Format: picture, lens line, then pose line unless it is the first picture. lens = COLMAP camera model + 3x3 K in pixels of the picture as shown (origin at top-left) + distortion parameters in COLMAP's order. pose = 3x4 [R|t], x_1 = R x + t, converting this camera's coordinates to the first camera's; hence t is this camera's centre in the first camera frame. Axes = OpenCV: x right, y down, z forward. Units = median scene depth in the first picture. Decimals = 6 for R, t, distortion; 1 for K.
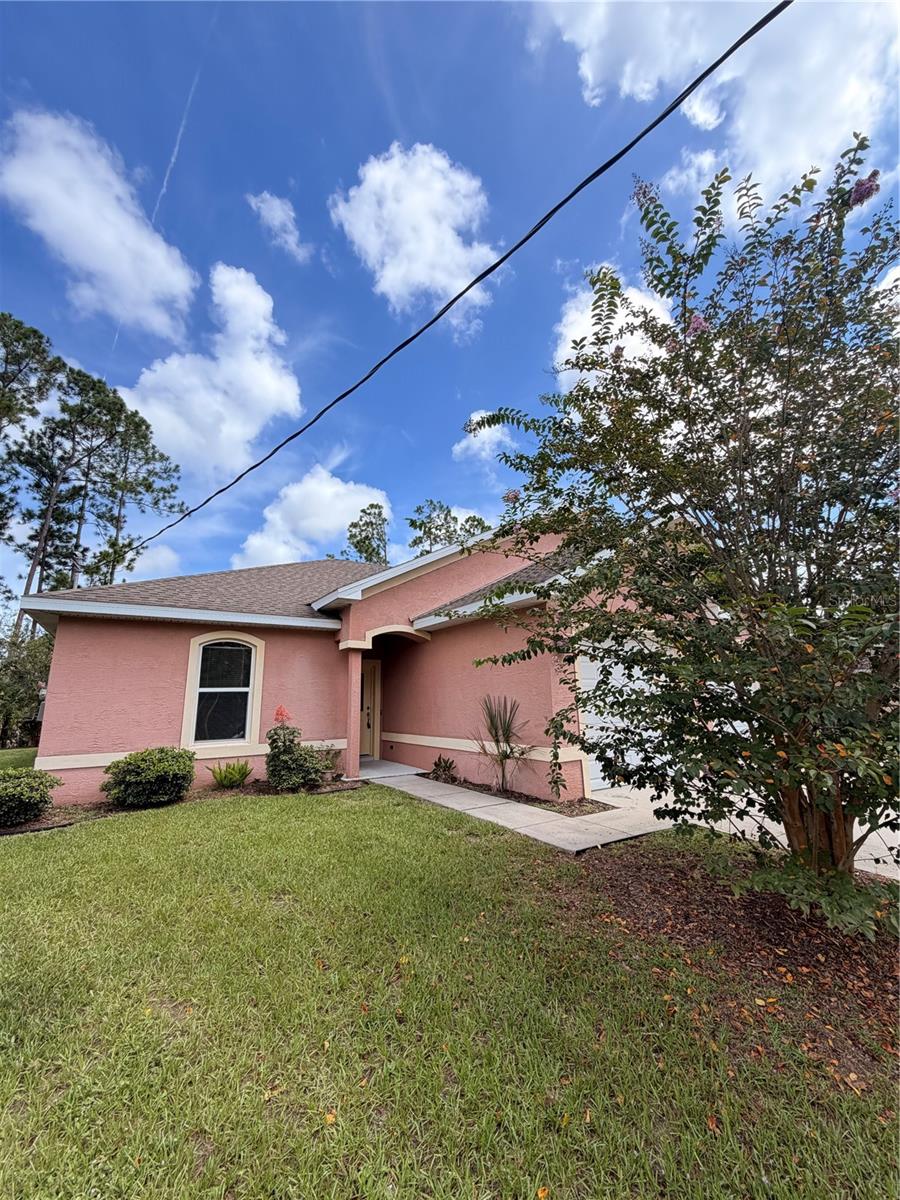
lens RADIAL K [[479.4, 0, 450.0], [0, 479.4, 600.0], [0, 0, 1]] dist [-0.000247, -0.000138]
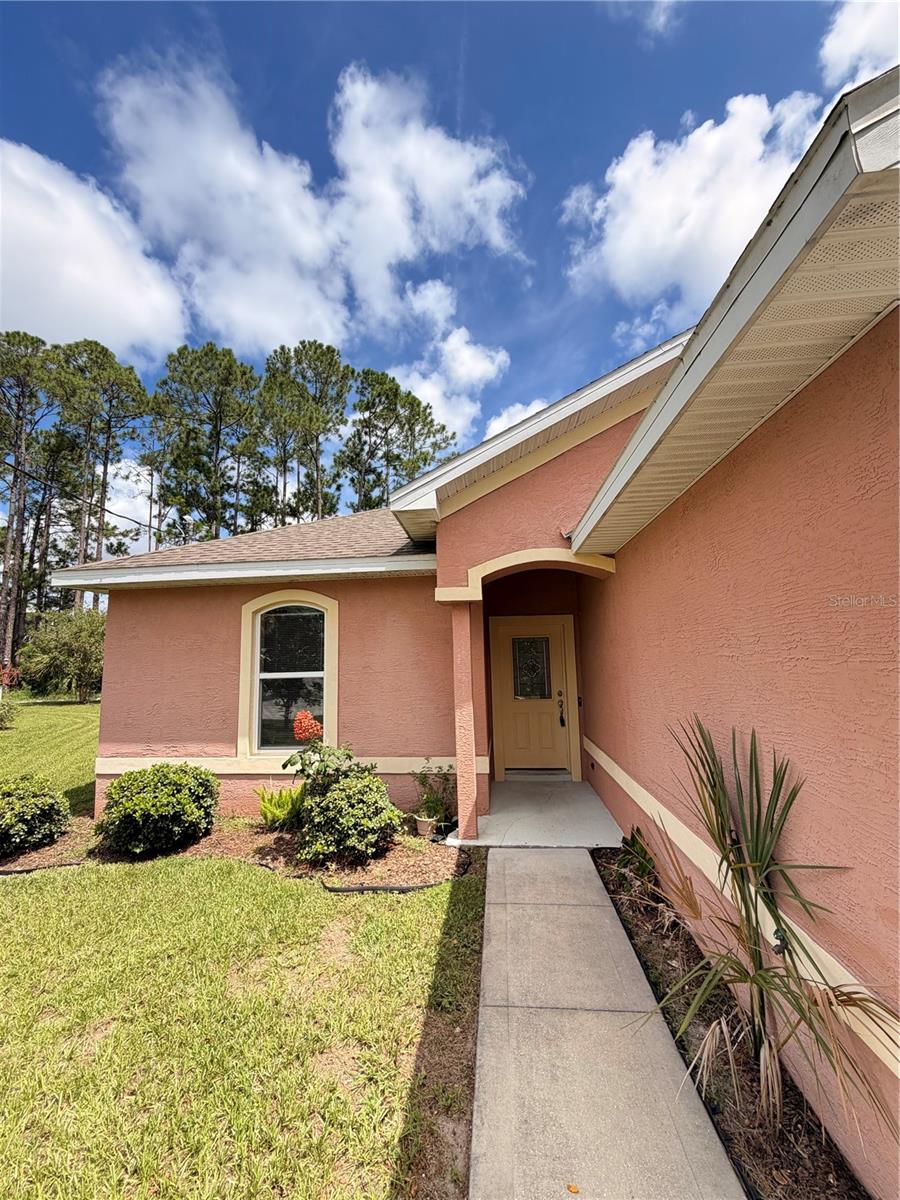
lens RADIAL K [[479.4, 0, 450.0], [0, 479.4, 600.0], [0, 0, 1]] dist [-0.000247, -0.000138]
pose [[0.790501, -0.072854, -0.608112, 0.125926], [0.136932, 0.988789, 0.059541, 0.065642], [0.596957, -0.130337, 0.791615, 0.563155]]
